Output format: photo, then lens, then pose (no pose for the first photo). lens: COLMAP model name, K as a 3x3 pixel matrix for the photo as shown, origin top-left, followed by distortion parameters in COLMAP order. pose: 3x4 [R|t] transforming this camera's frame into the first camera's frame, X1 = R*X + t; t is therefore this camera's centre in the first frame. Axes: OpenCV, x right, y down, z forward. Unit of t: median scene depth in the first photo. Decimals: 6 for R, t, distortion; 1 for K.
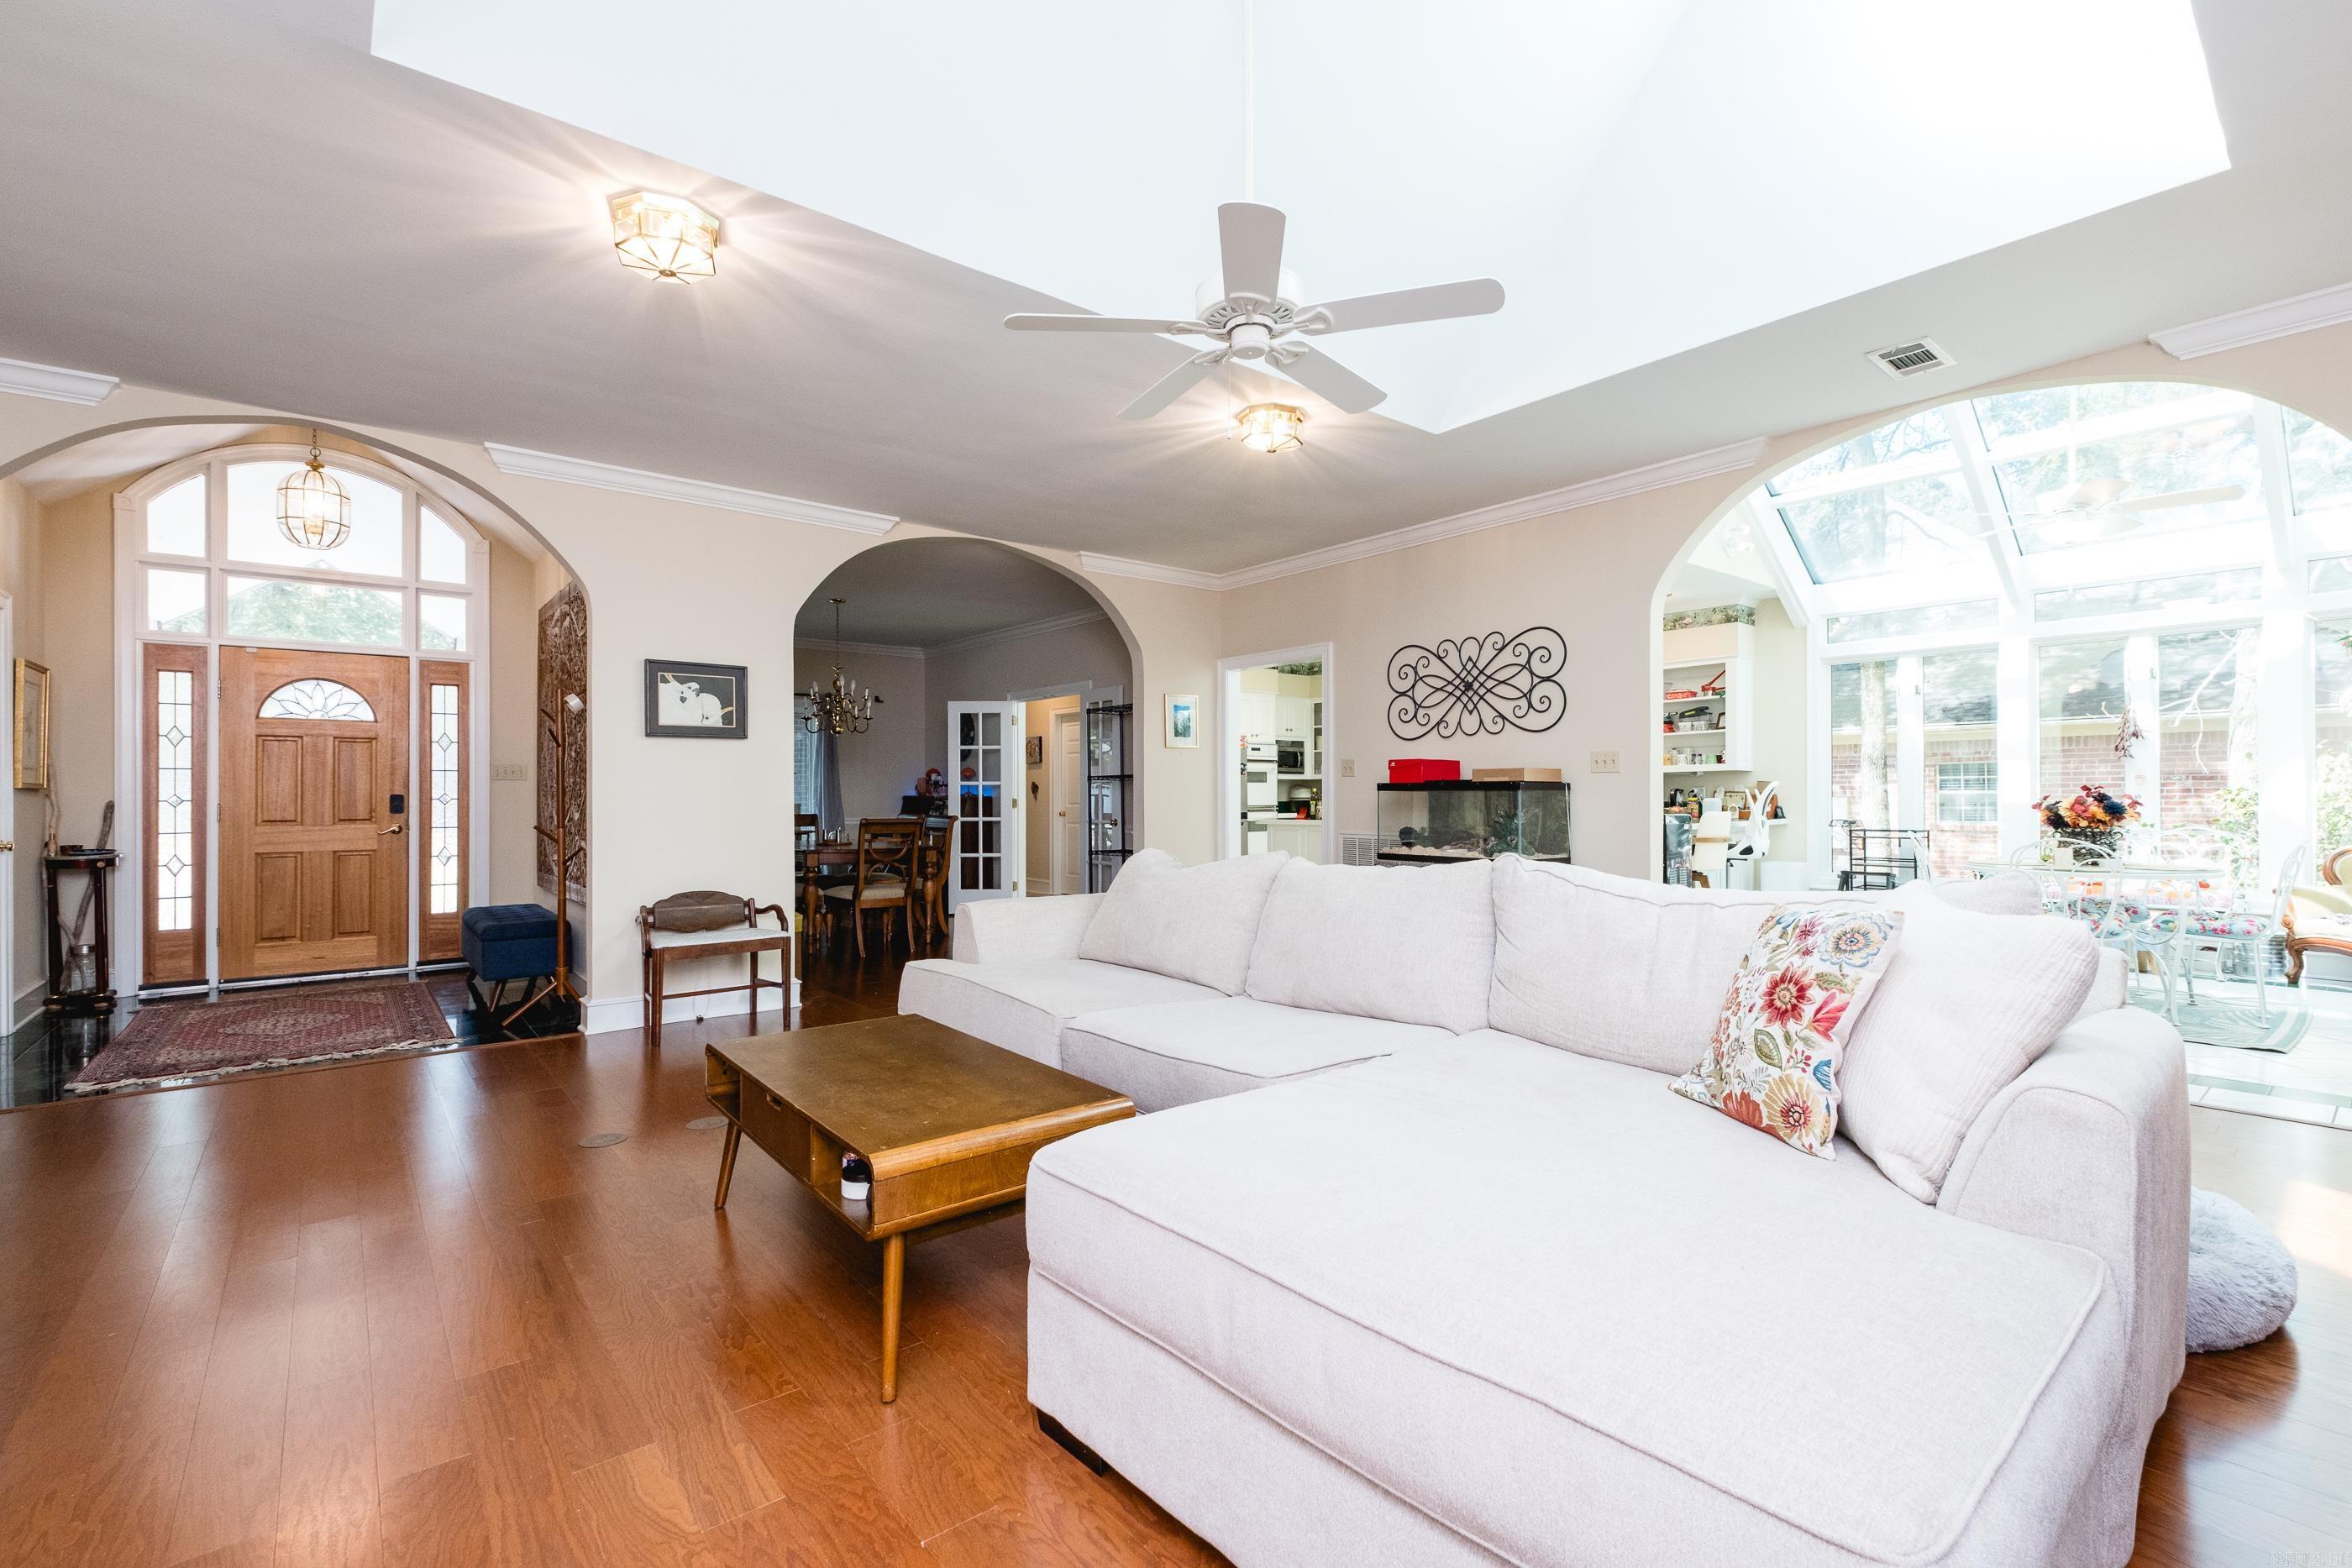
lens RADIAL K [[1005.9, 0, 1172.9], [0, 1005.9, 791.9], [0, 0, 1]] dist [0.001058, -0.001879]
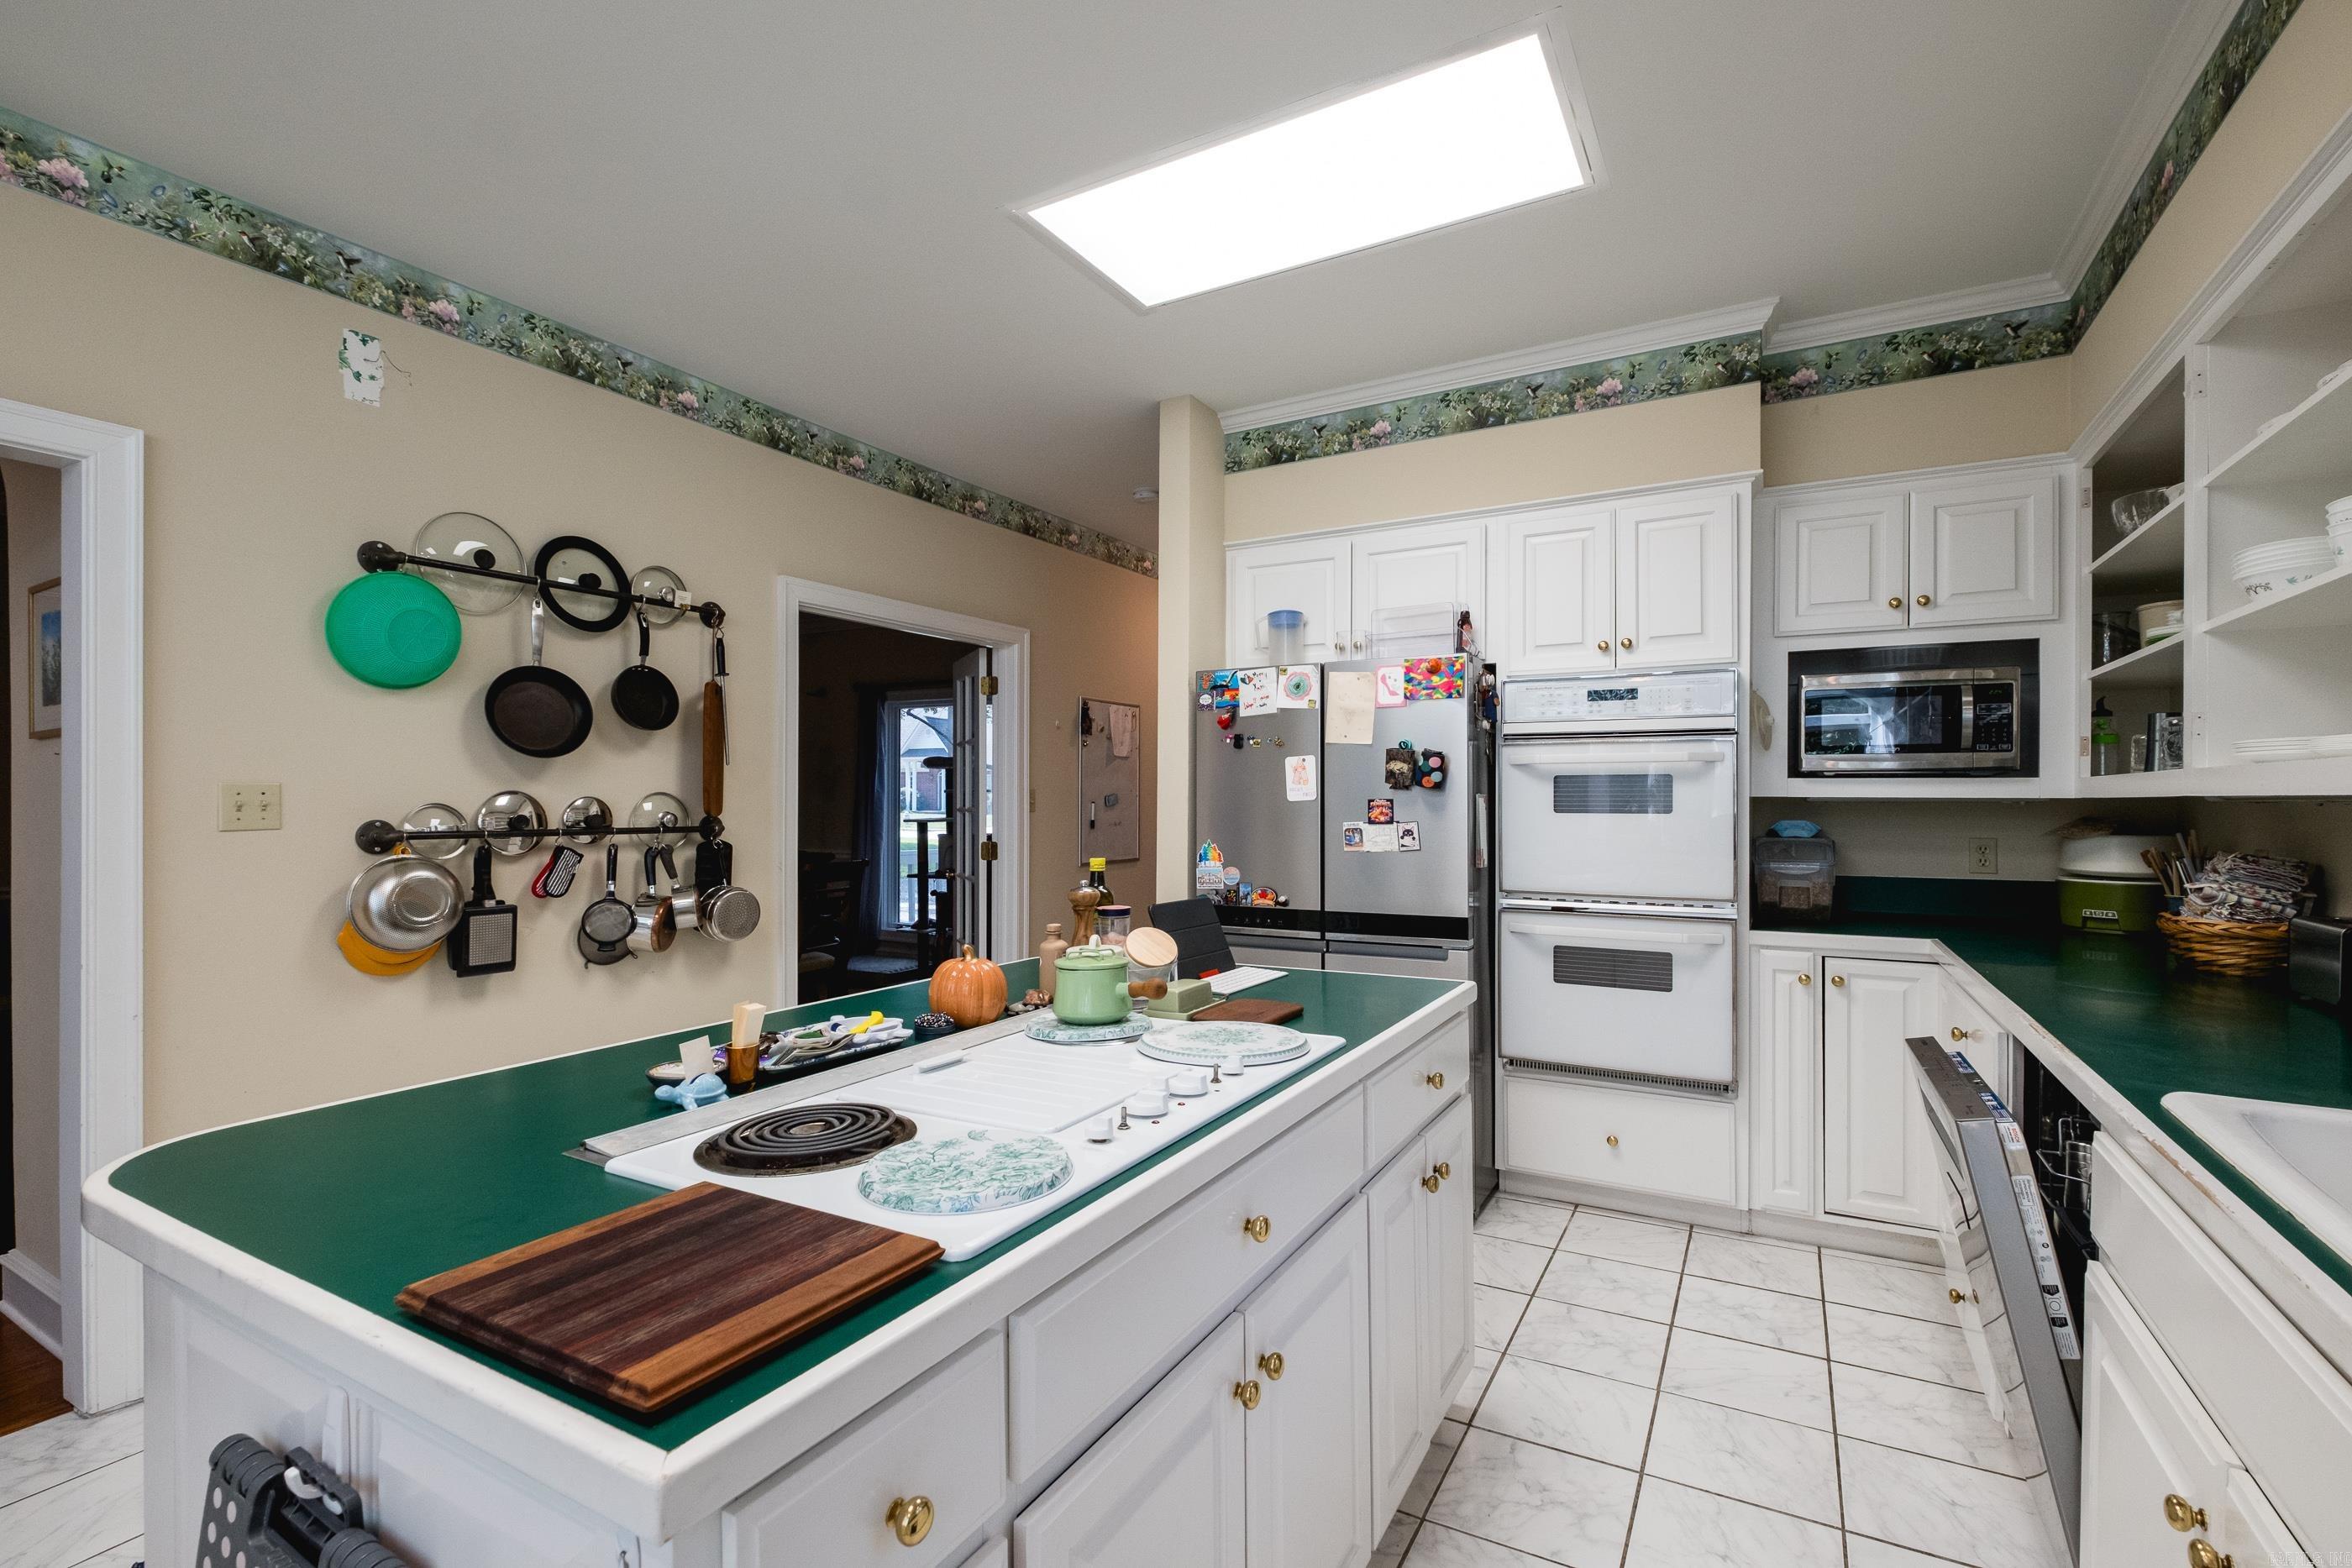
lens RADIAL K [[1005.9, 0, 1151.4], [0, 1005.9, 786.6], [0, 0, 1]] dist [0.001058, -0.001879]
pose [[0.318637, 0.006023, -0.947858, 0.554548], [0.002958, 0.999969, 0.007348, -0.034635], [0.947872, -0.005146, 0.318609, 1.423031]]
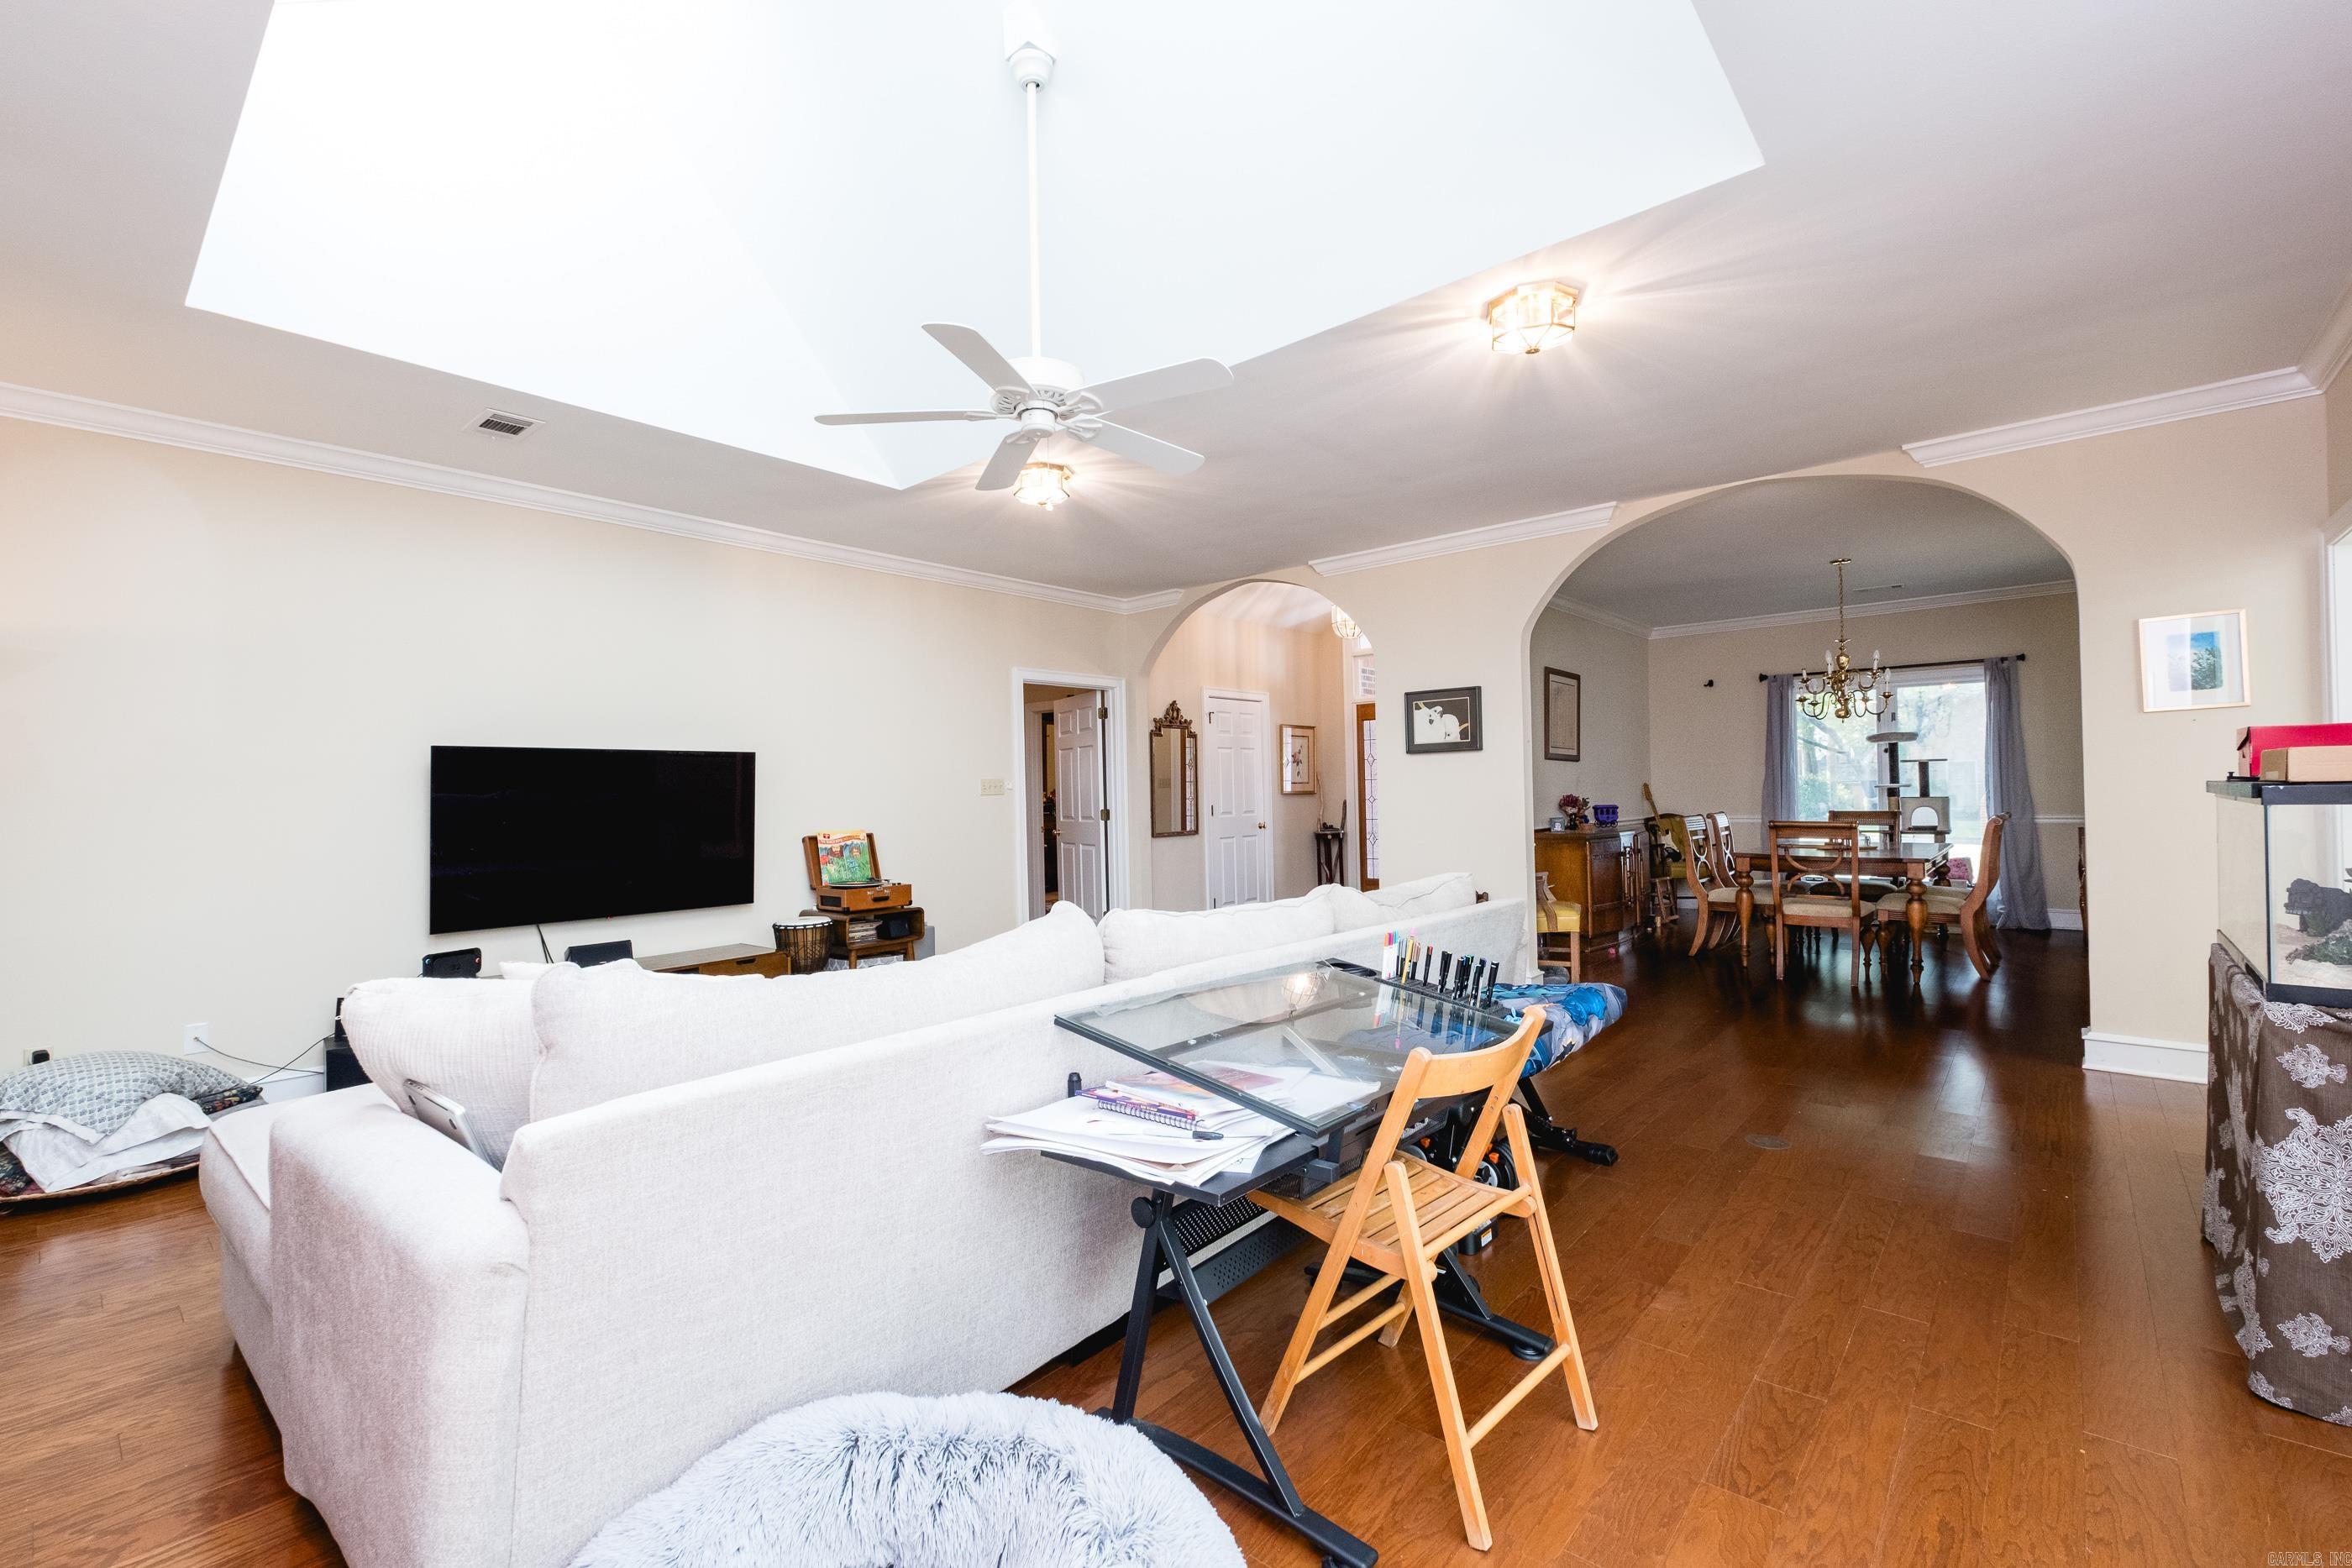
lens RADIAL K [[1005.9, 0, 1174.7], [0, 1005.9, 782.9], [0, 0, 1]] dist [0.001058, -0.001879]
pose [[0.174330, -0.009438, -0.984642, 0.533717], [0.019821, 0.999785, -0.006074, -0.014638], [0.984488, -0.018457, 0.174479, 0.409682]]
